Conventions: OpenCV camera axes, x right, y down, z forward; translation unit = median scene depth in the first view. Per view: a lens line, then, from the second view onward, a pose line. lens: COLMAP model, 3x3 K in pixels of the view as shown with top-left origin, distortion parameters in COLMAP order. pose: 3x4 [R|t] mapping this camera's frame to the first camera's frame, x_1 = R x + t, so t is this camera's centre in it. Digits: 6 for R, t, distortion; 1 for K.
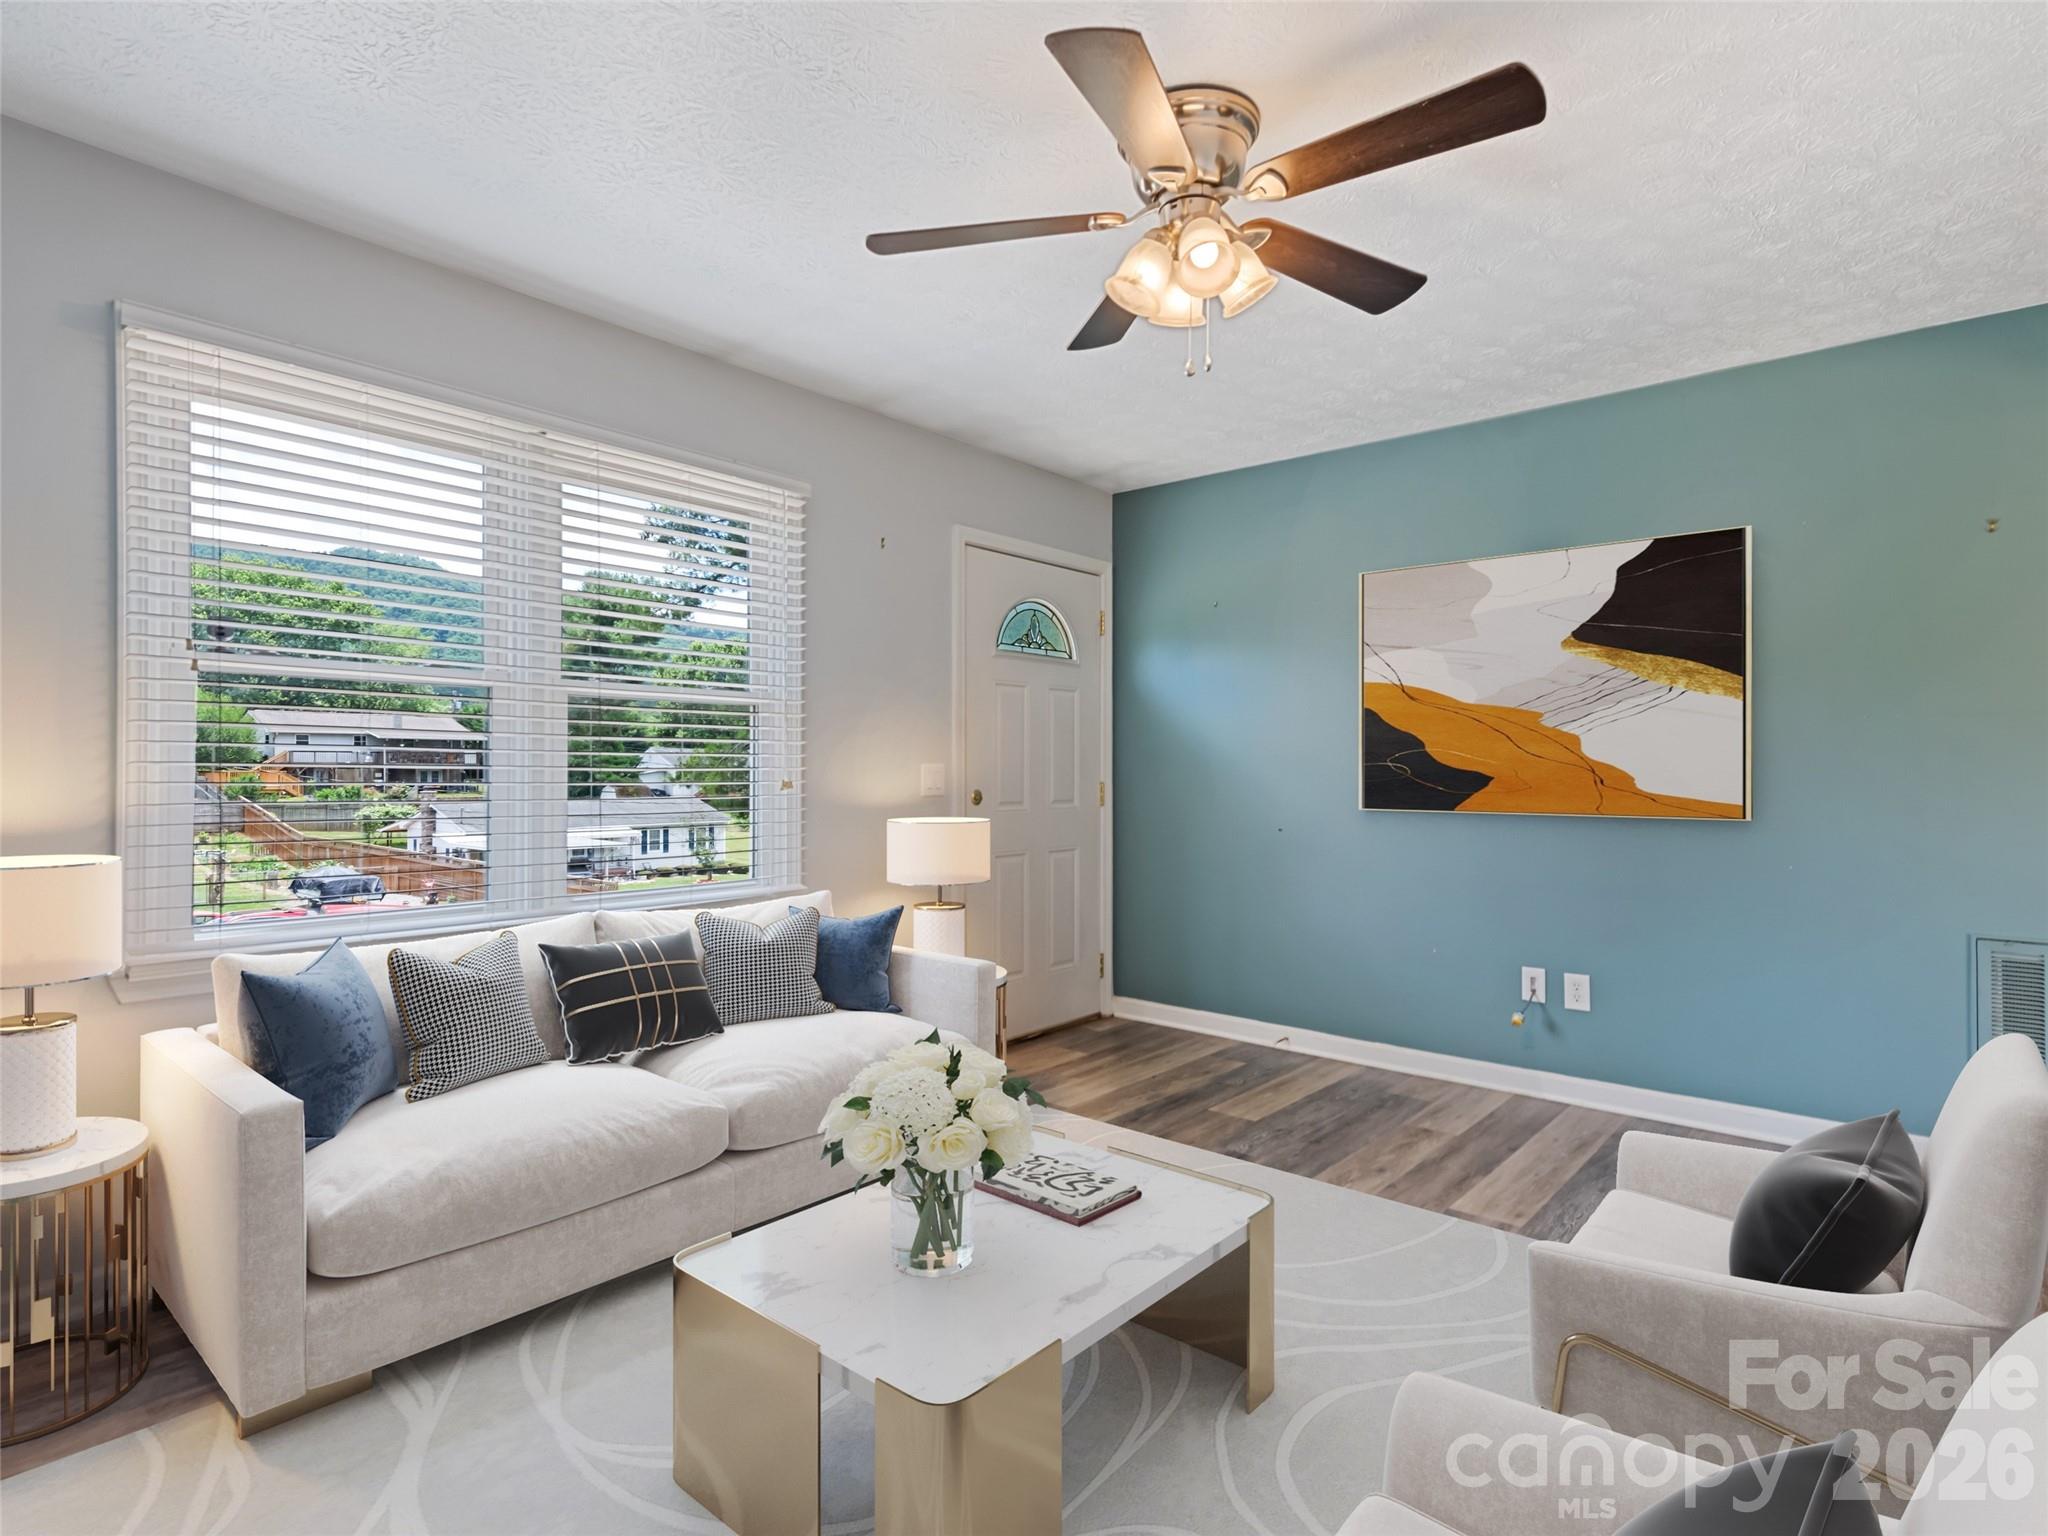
lens RADIAL K [[1070.3, 0, 1026.6], [0, 1070.3, 762.2], [0, 0, 1]] dist [0.008547, -0.000581]
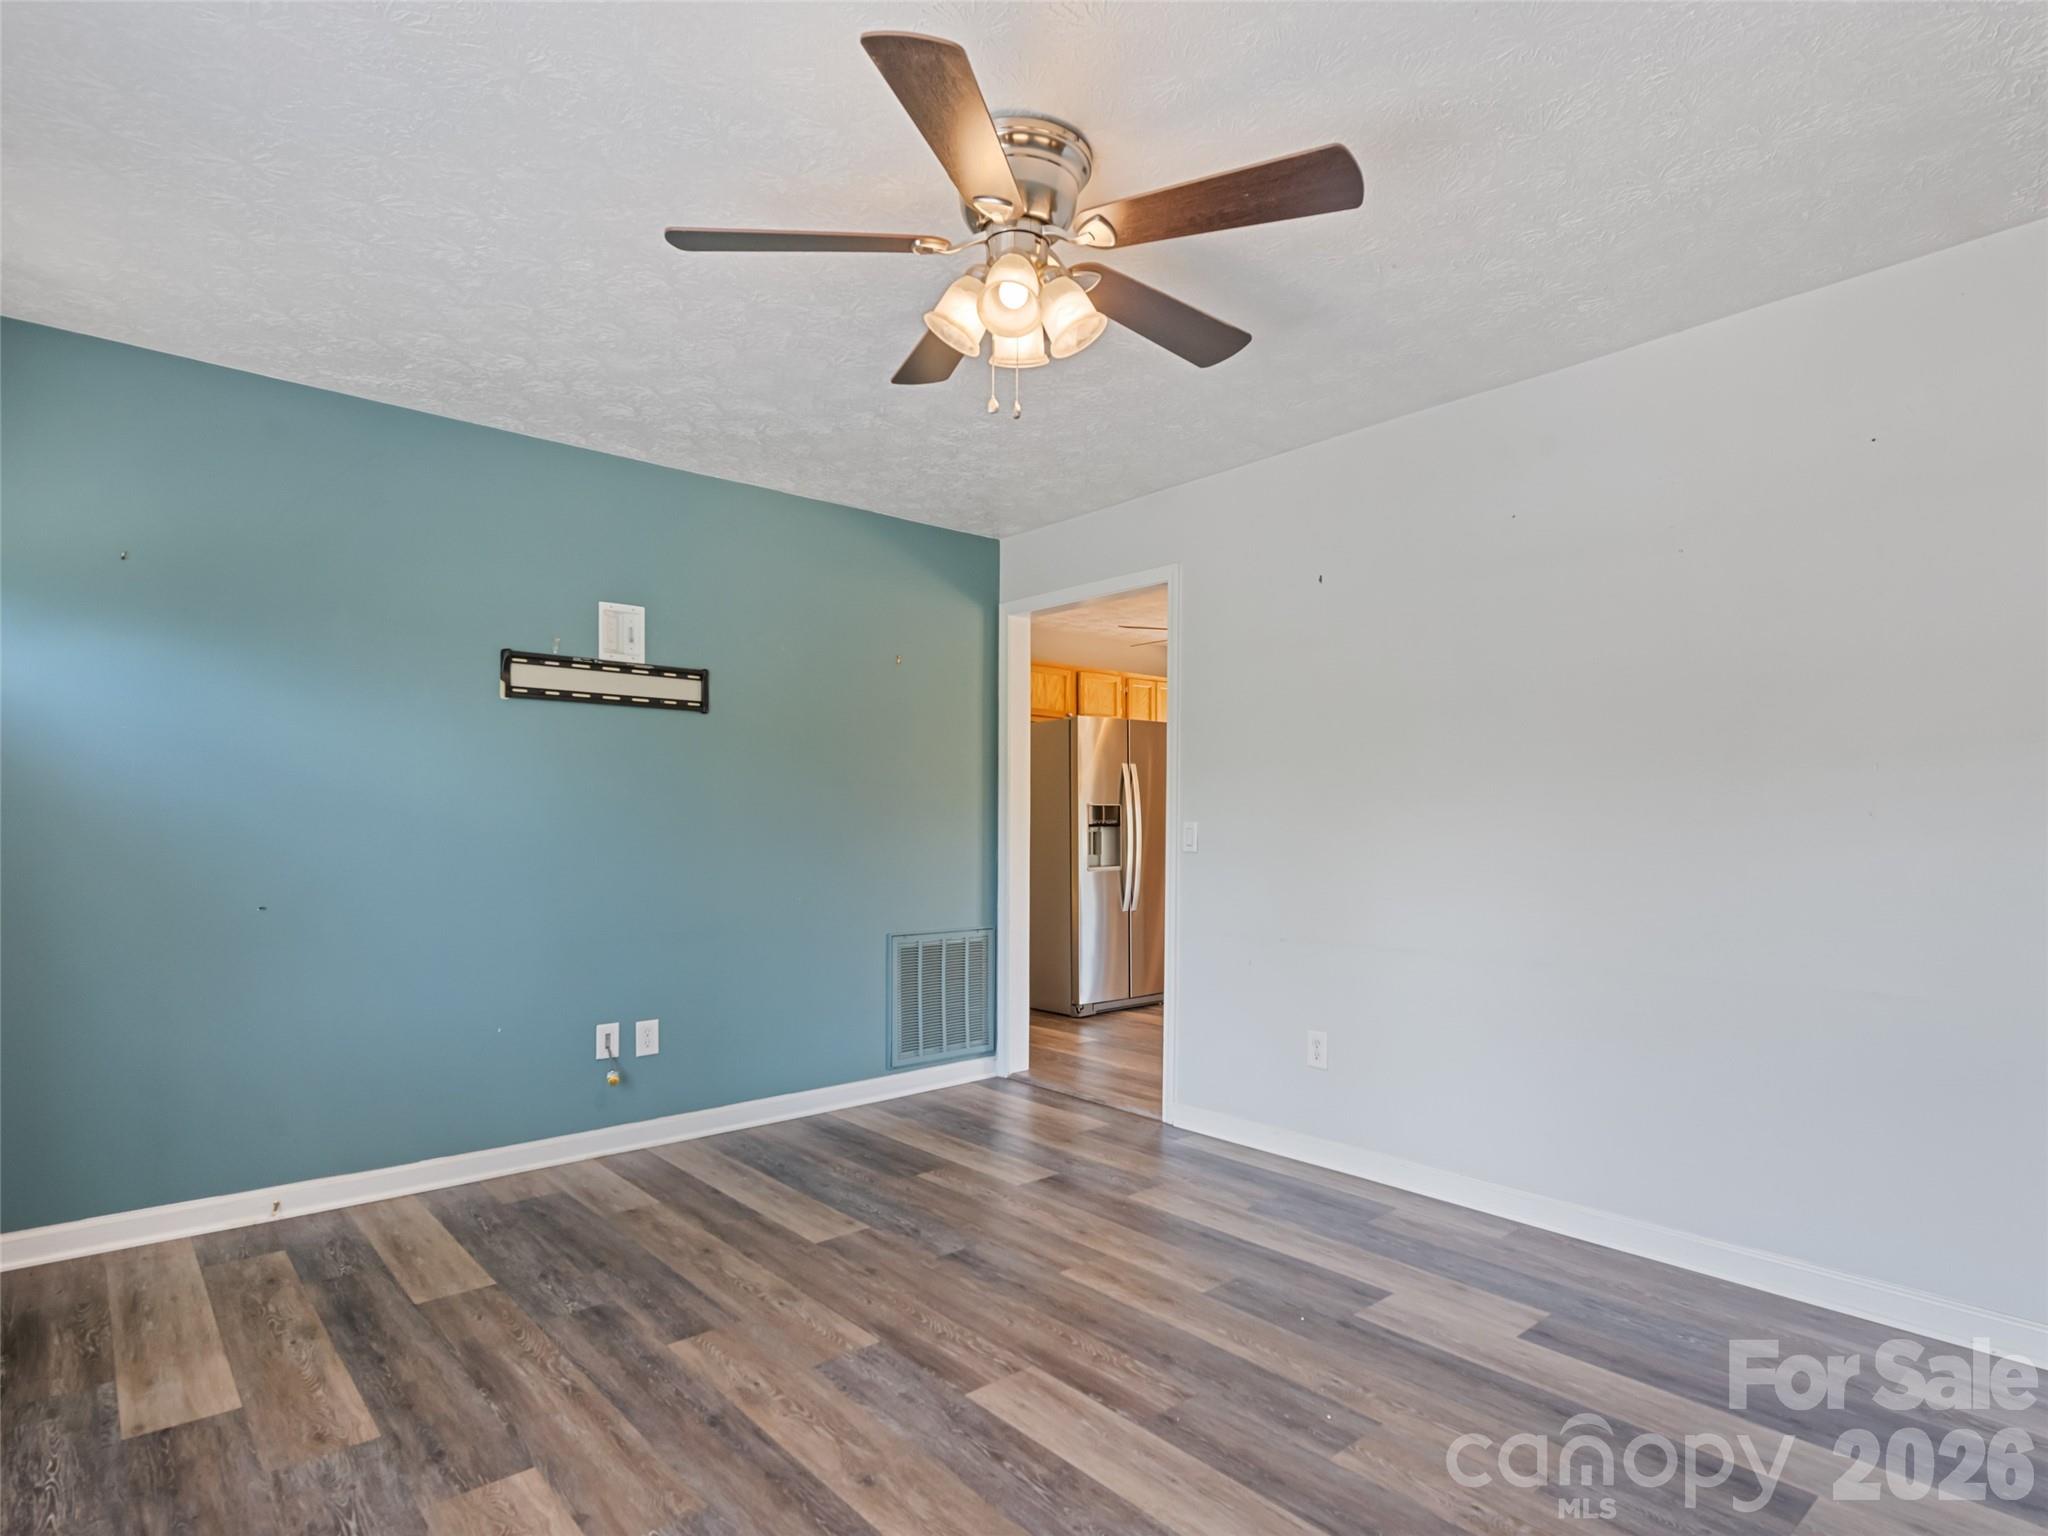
lens RADIAL K [[1070.3, 0, 1026.6], [0, 1070.3, 762.2], [0, 0, 1]] dist [0.008547, -0.000581]
pose [[0.152744, 0.054964, 0.986736, -0.484635], [-0.008596, 0.998488, -0.054288, -0.001266], [-0.988228, -0.000190, 0.152986, 0.476217]]
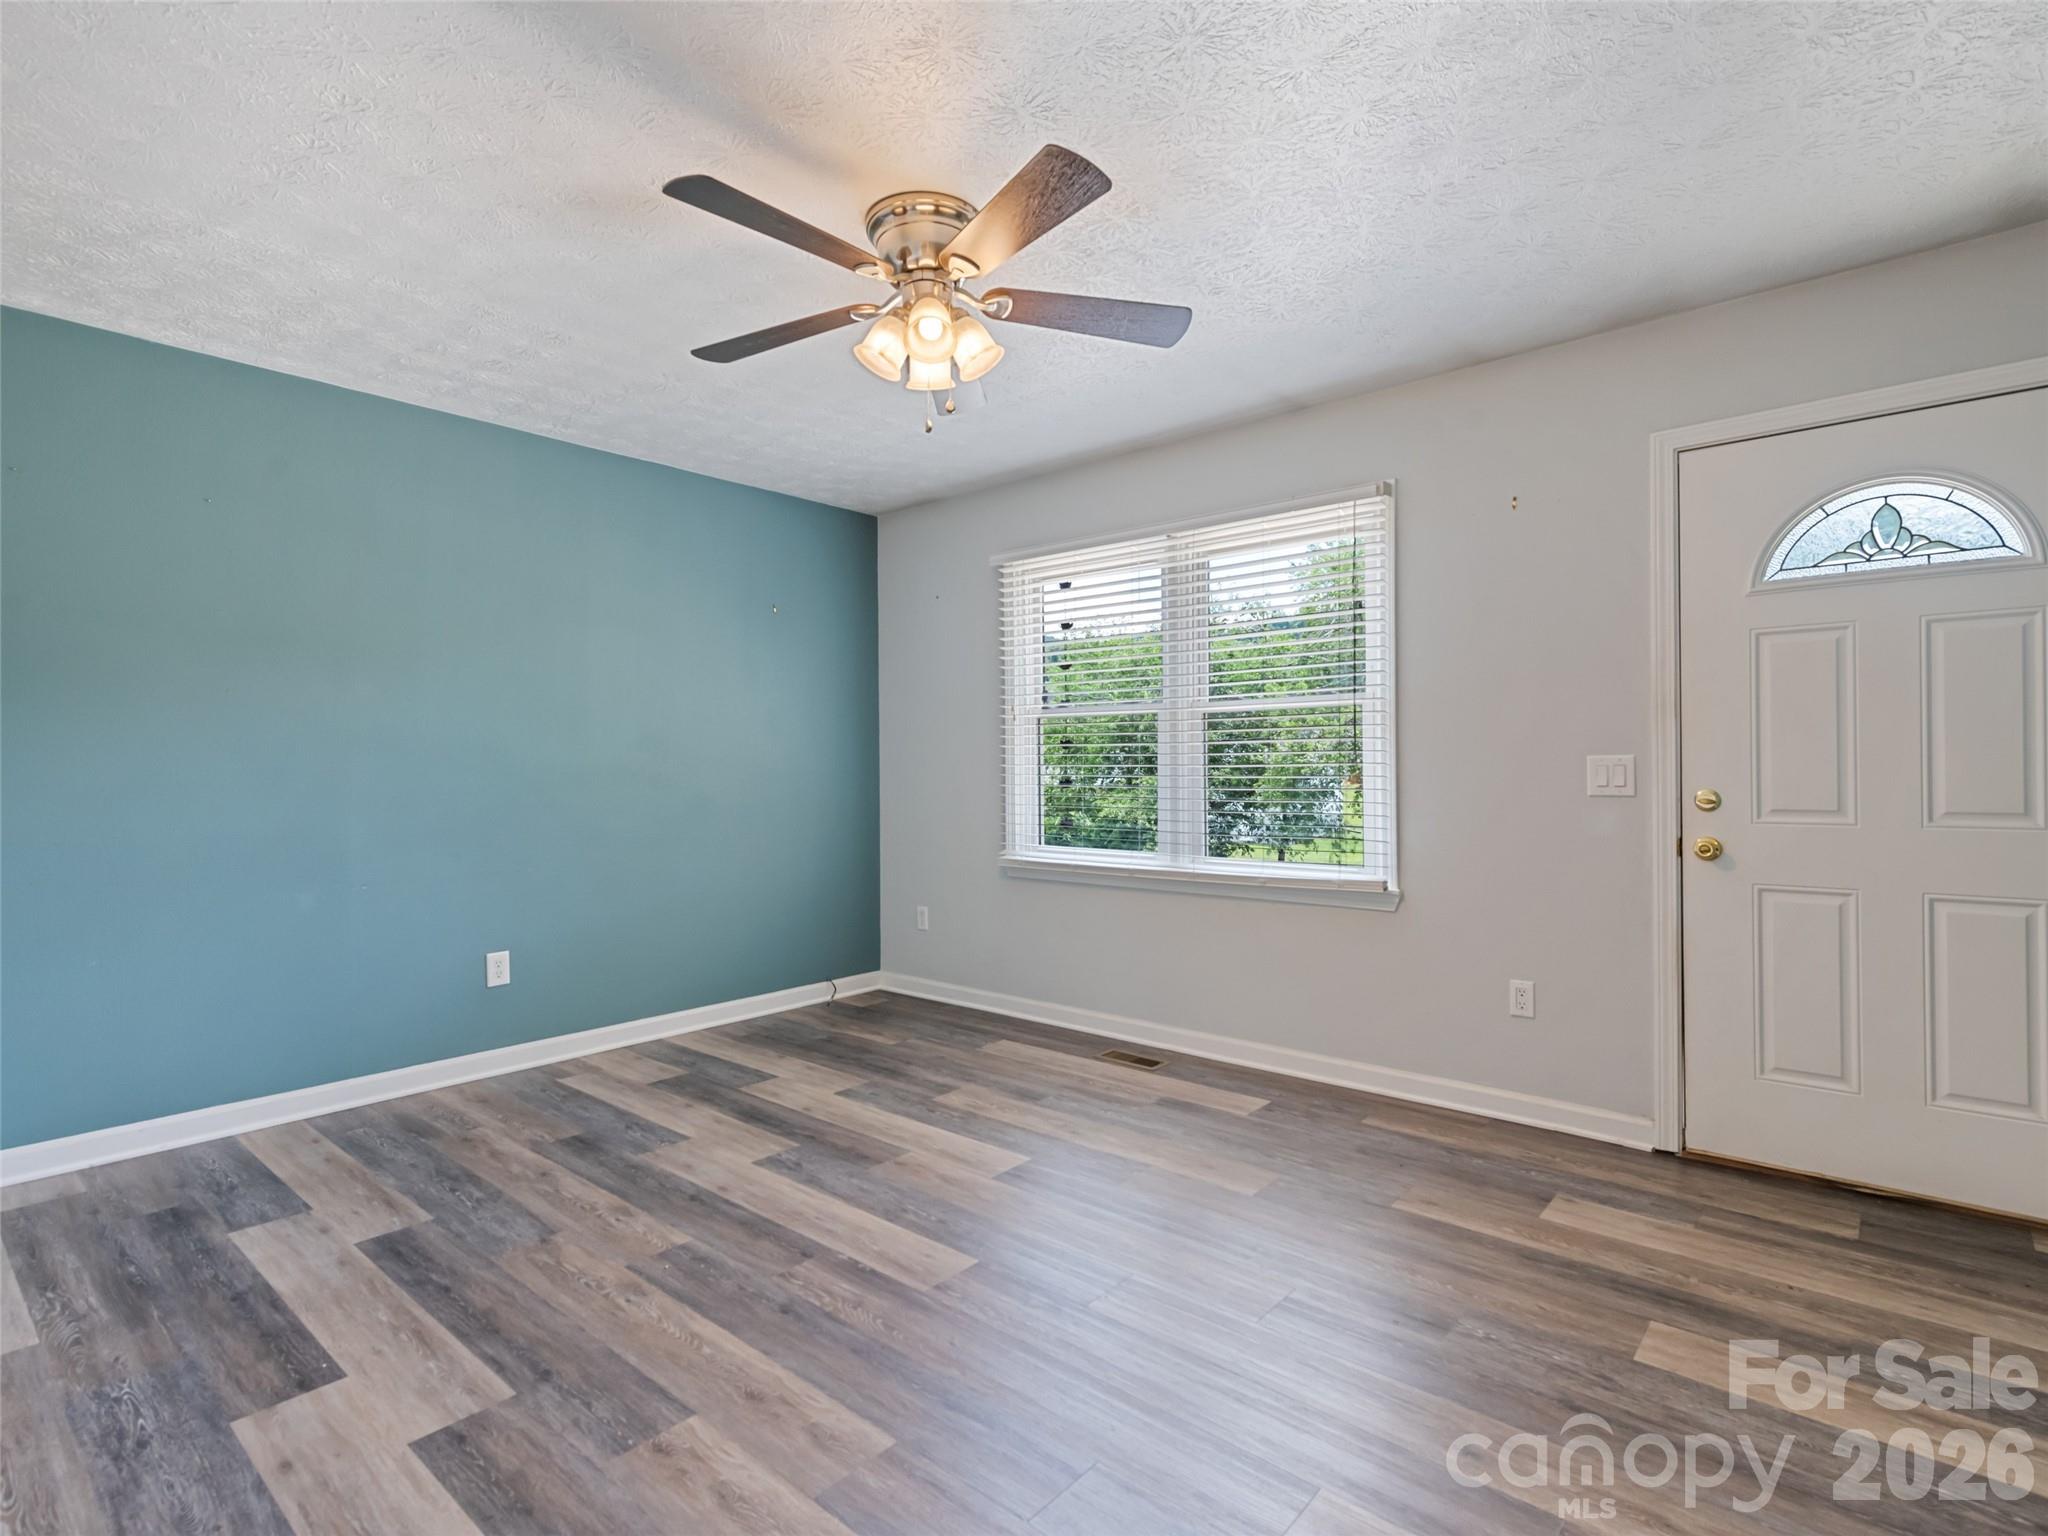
lens RADIAL K [[1012.7, 0, 1024.0], [0, 1012.7, 768.0], [0, 0, 1]] dist [-0.000819, -0.000685]
pose [[-0.001362, 0.001441, -0.999998, 0.728829], [0.013285, 0.999911, 0.001423, 0.002347], [0.999911, -0.013283, -0.001381, 0.630571]]
